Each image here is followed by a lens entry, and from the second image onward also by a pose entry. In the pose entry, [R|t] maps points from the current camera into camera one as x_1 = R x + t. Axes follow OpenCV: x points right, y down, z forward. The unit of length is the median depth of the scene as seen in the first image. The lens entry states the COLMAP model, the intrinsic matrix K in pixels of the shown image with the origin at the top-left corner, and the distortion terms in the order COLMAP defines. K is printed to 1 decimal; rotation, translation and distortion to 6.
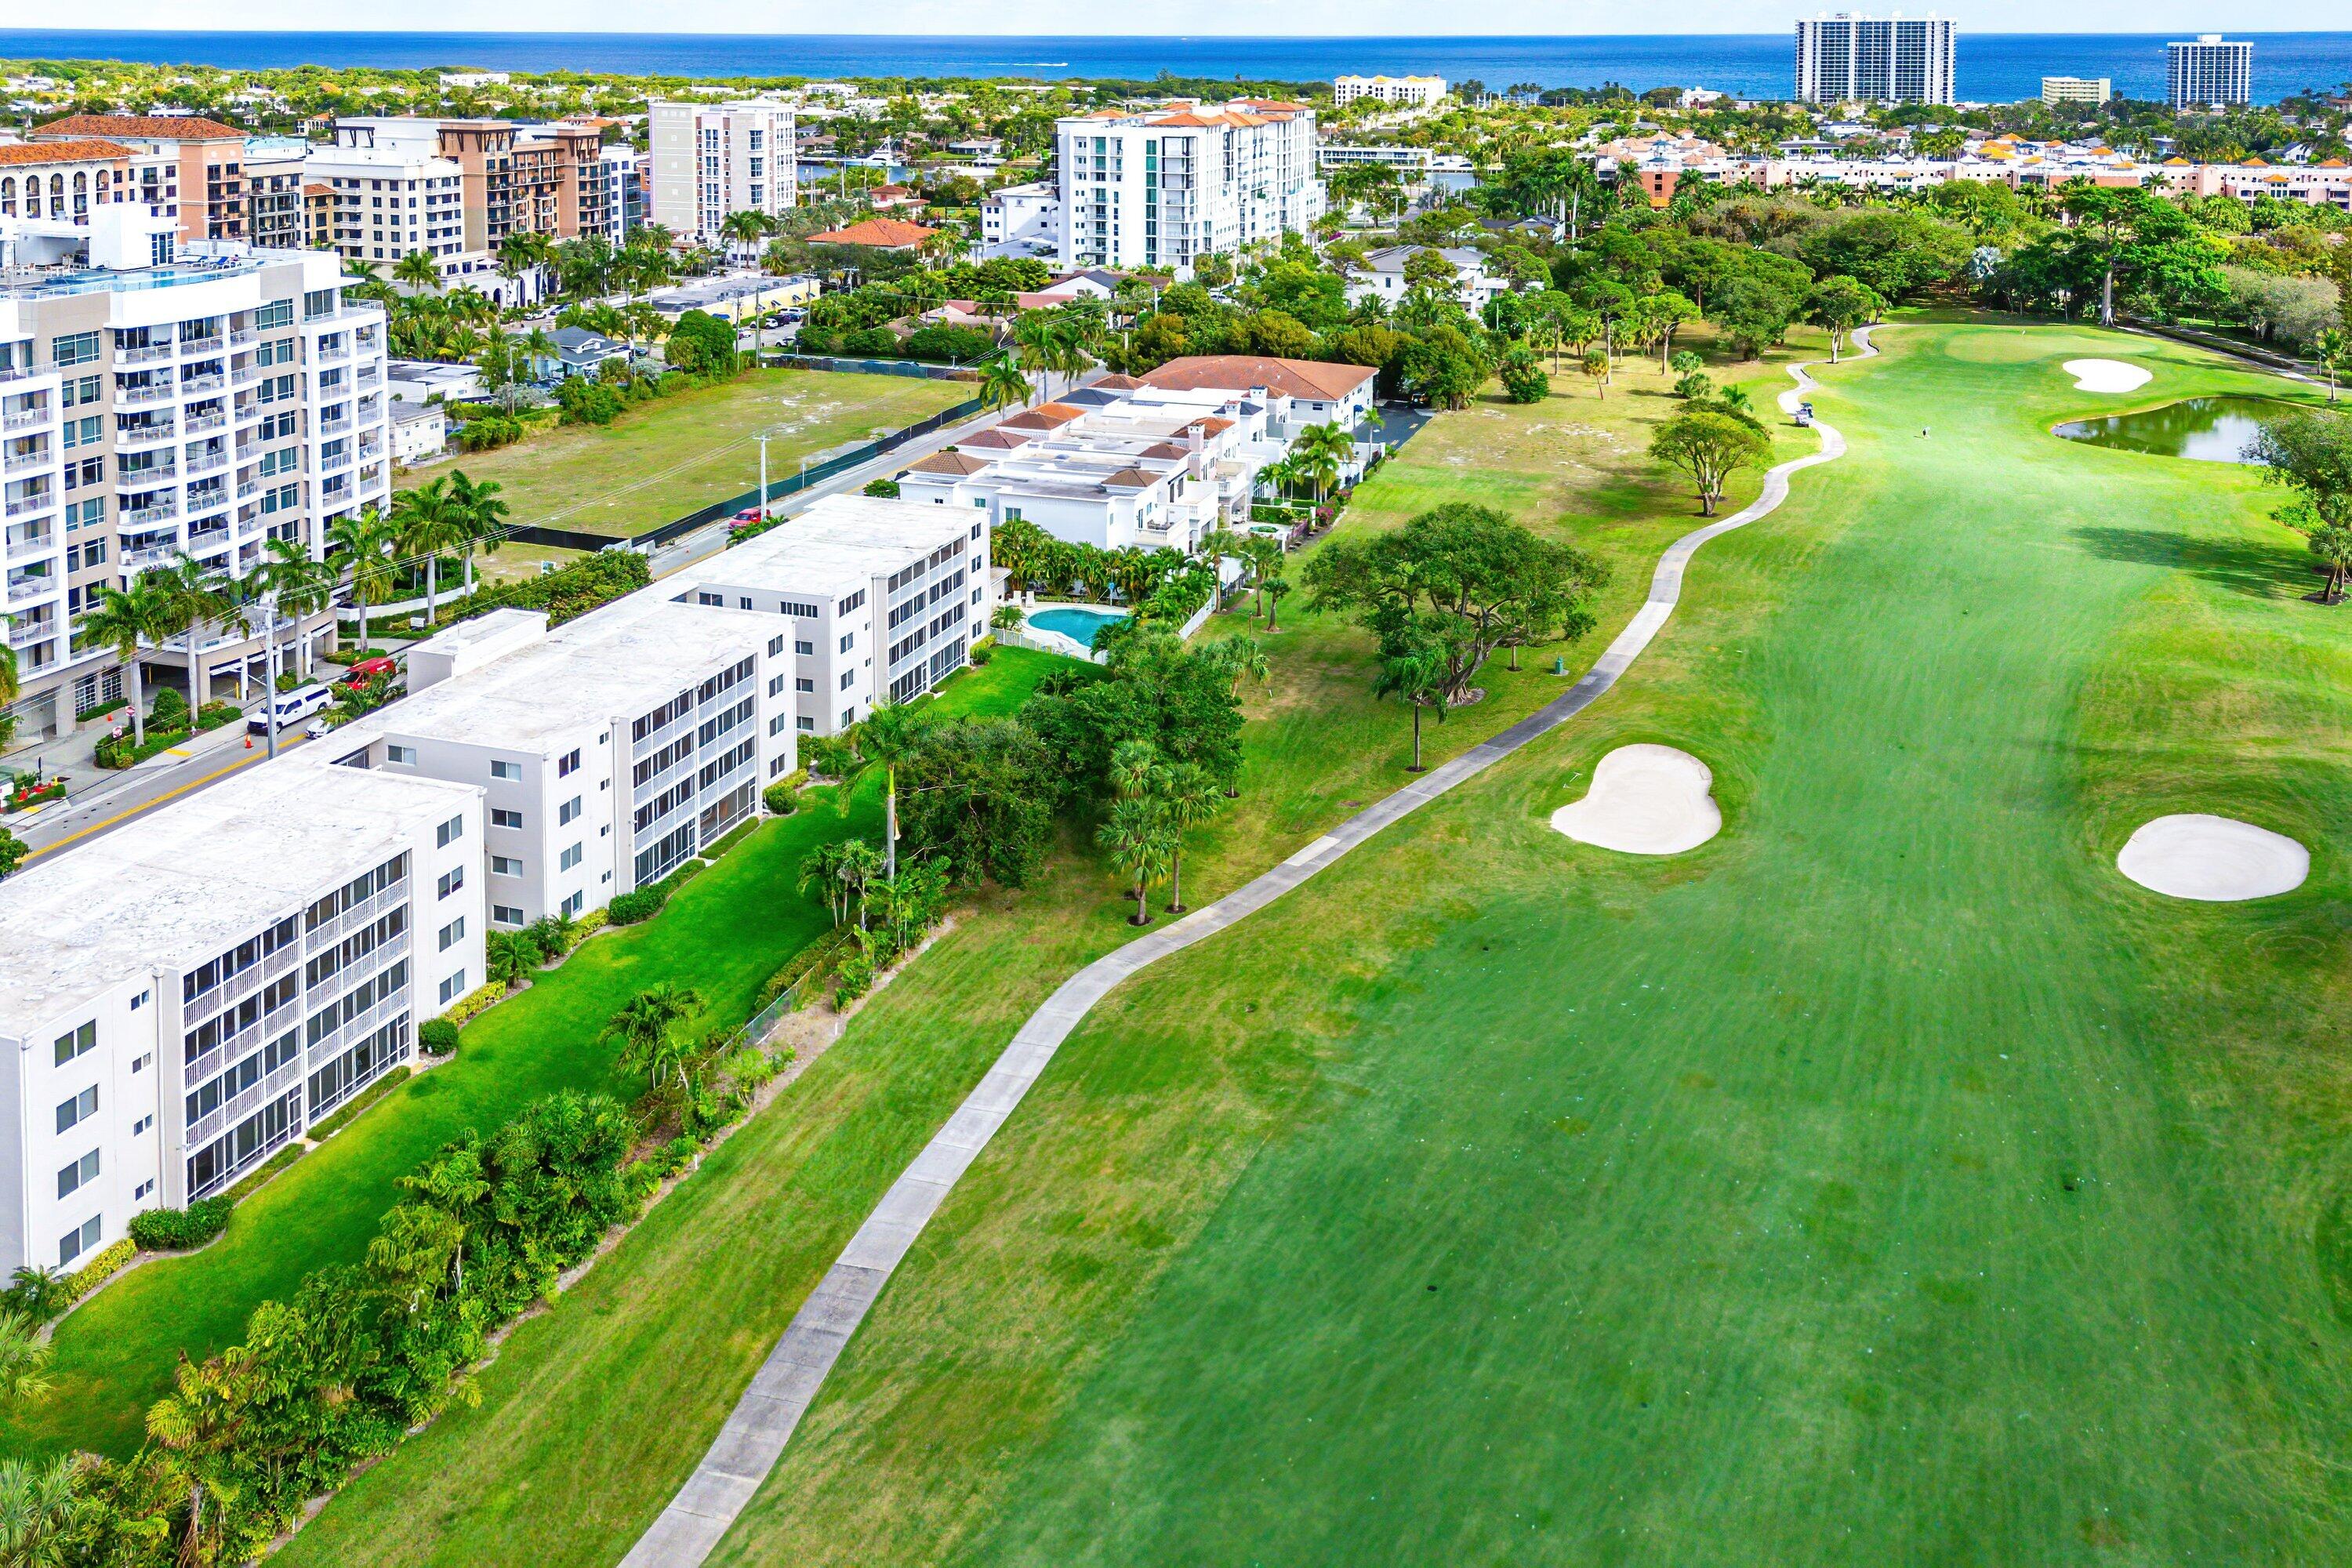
lens RADIAL K [[1836.0, 0, 1122.4], [0, 1836.0, 785.6], [0, 0, 1]] dist [0.117522, -0.105863]
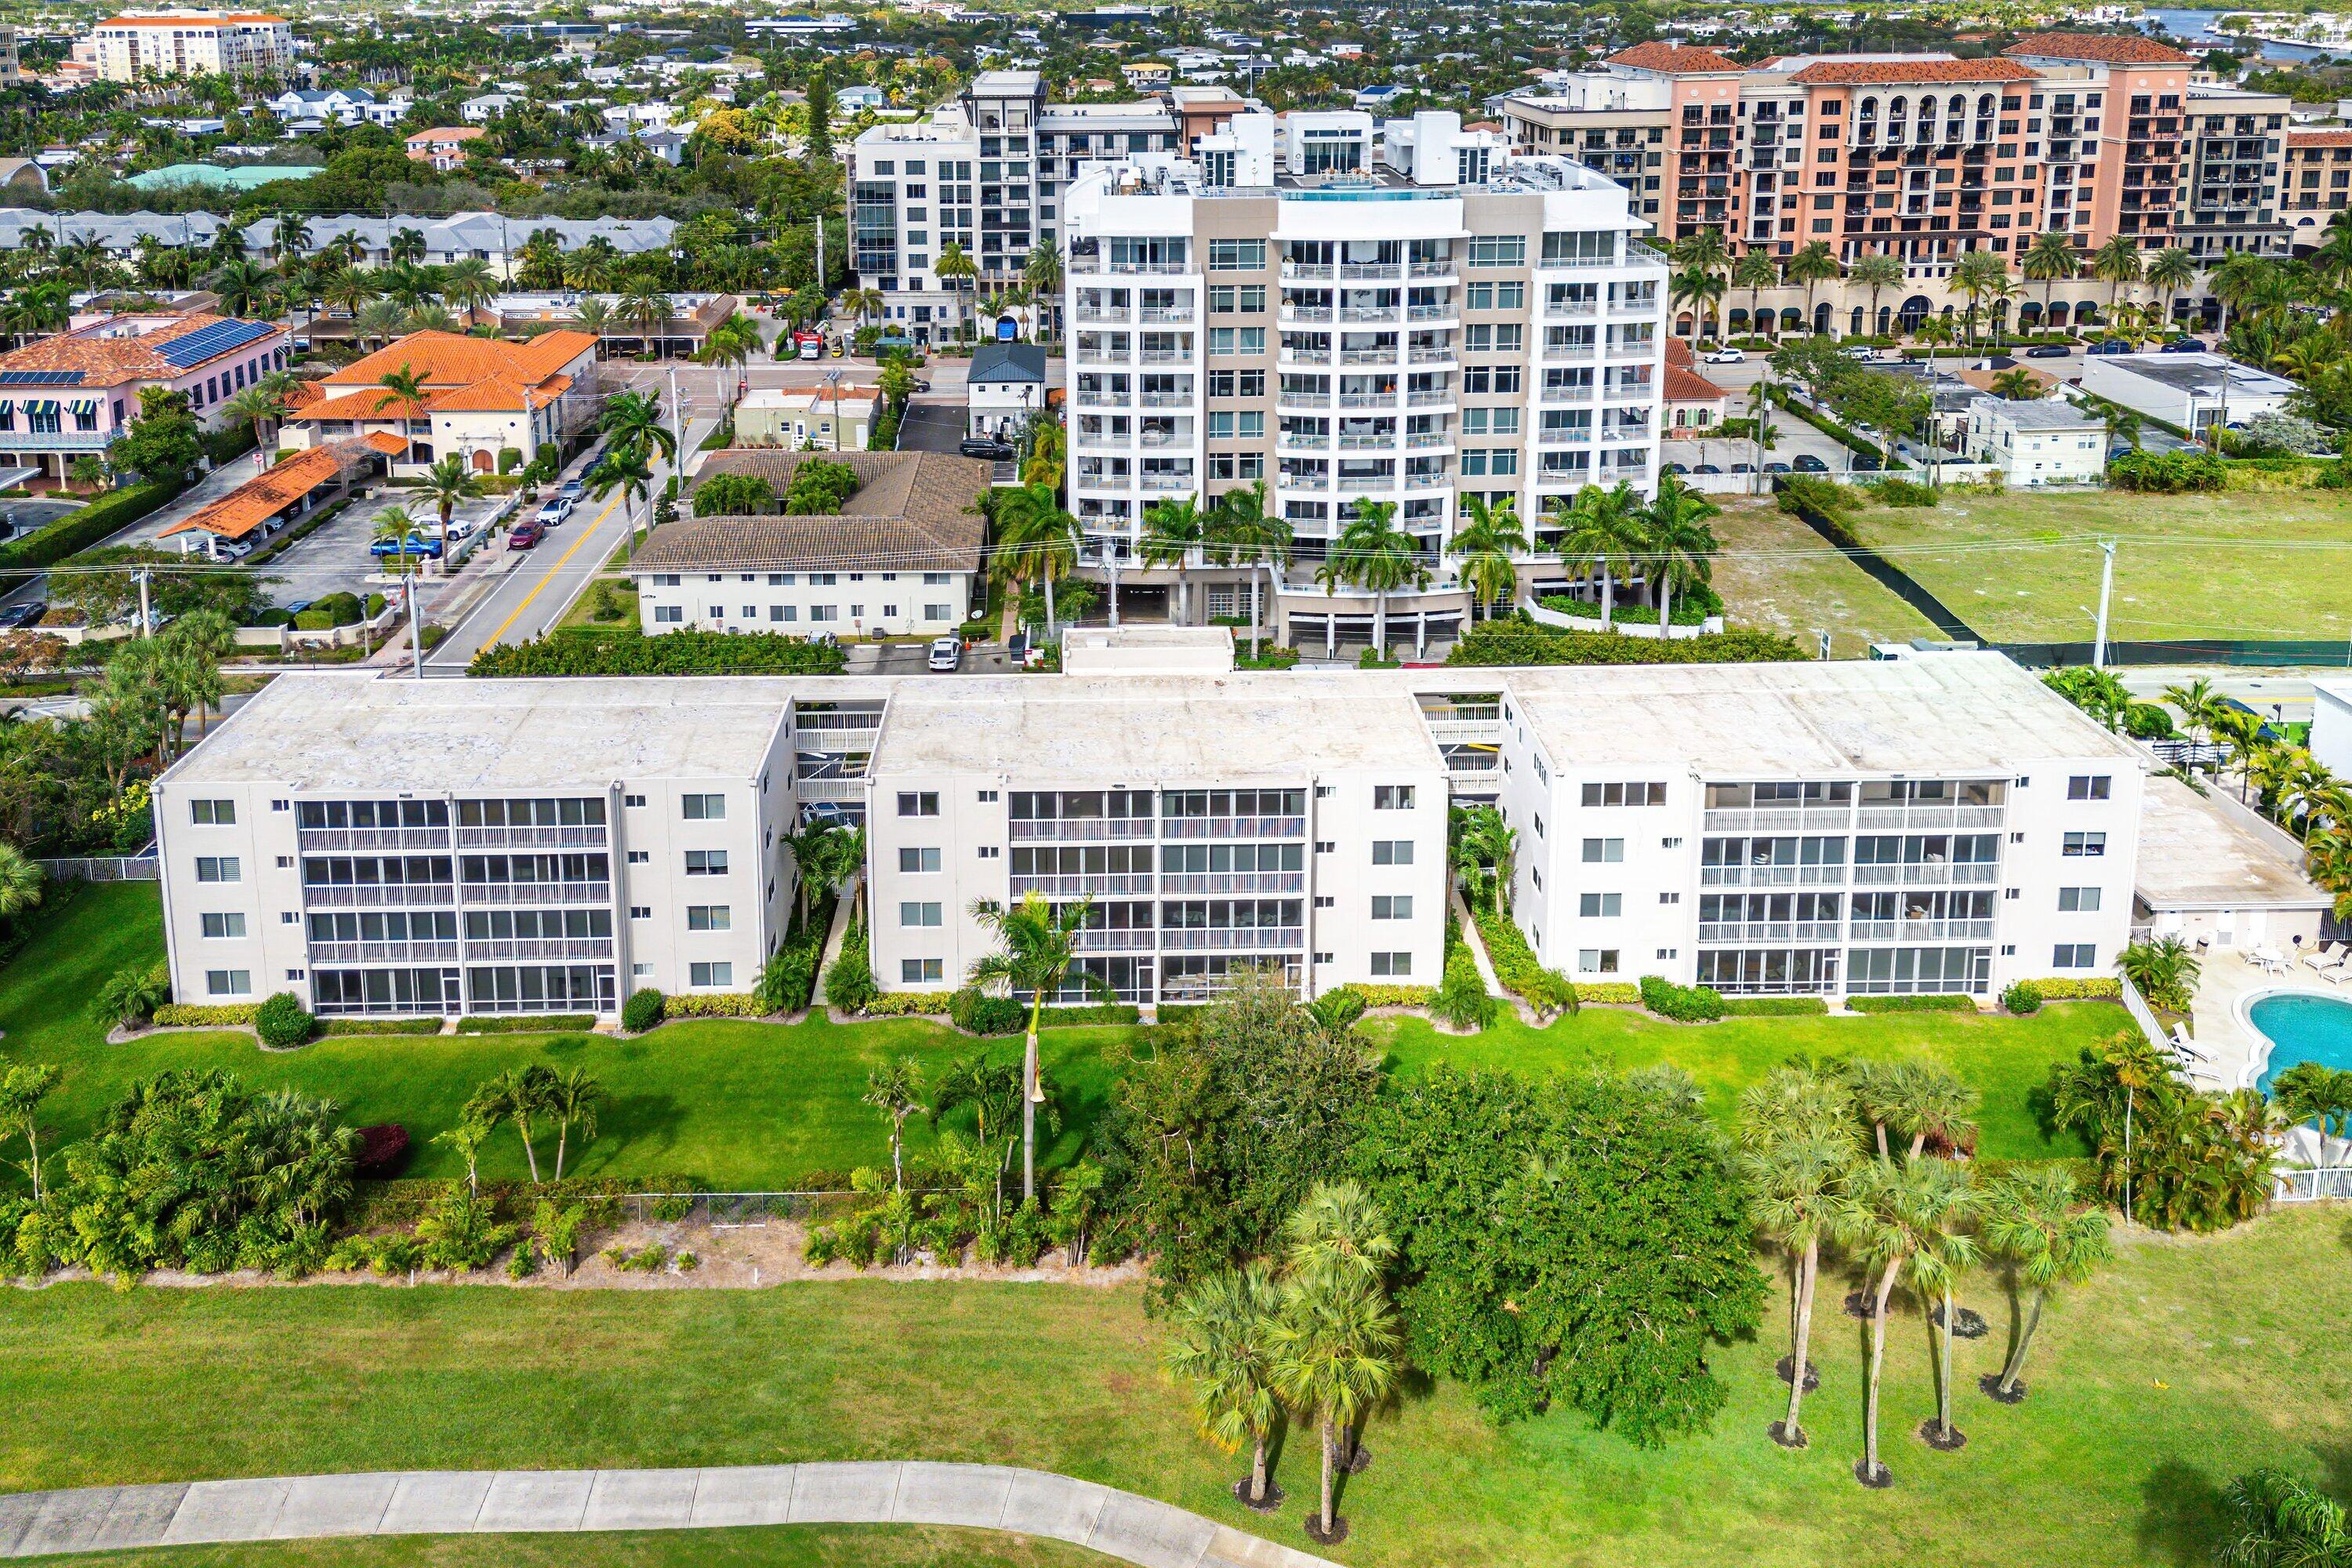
lens RADIAL K [[1836.0, 0, 1122.4], [0, 1836.0, 785.6], [0, 0, 1]] dist [0.117522, -0.105863]
pose [[0.363209, 0.376903, -0.852070, 0.286751], [-0.353333, 0.901932, 0.248345, -0.174317], [0.862111, 0.210863, 0.460762, 0.496351]]
